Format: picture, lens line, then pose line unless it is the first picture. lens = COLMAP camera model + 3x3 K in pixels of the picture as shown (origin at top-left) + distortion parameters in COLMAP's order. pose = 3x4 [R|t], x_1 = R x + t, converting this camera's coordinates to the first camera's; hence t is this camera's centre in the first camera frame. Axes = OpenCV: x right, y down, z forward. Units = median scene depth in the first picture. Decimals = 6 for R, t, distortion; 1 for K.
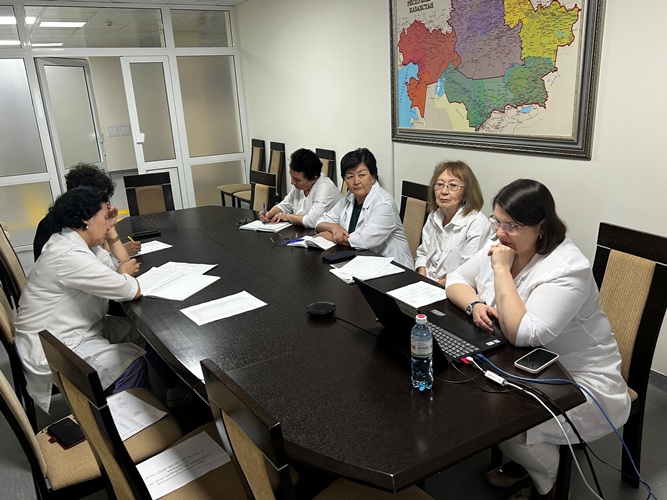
lens RADIAL K [[542.3, 0, 338.6], [0, 542.3, 249.3], [0, 0, 1]] dist [0.040324, -0.038678]
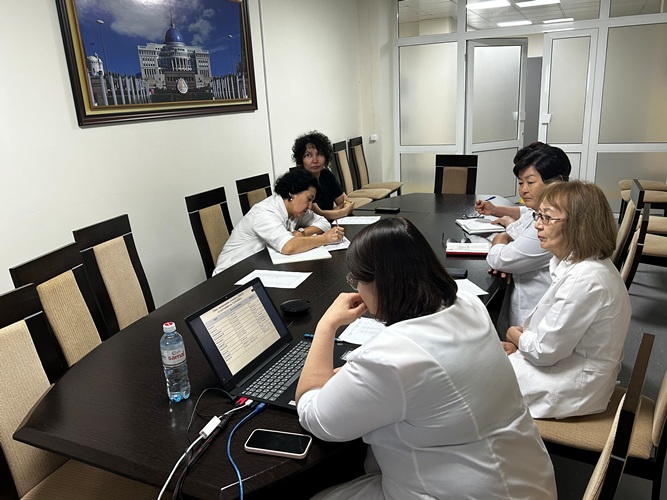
lens RADIAL K [[542.3, 0, 338.3], [0, 542.3, 249.4], [0, 0, 1]] dist [0.040324, -0.038678]
pose [[0.571956, 0.250821, -0.780996, 0.450127], [-0.215894, 0.964566, 0.151667, -0.092279], [0.791363, 0.081866, 0.605840, 0.278589]]
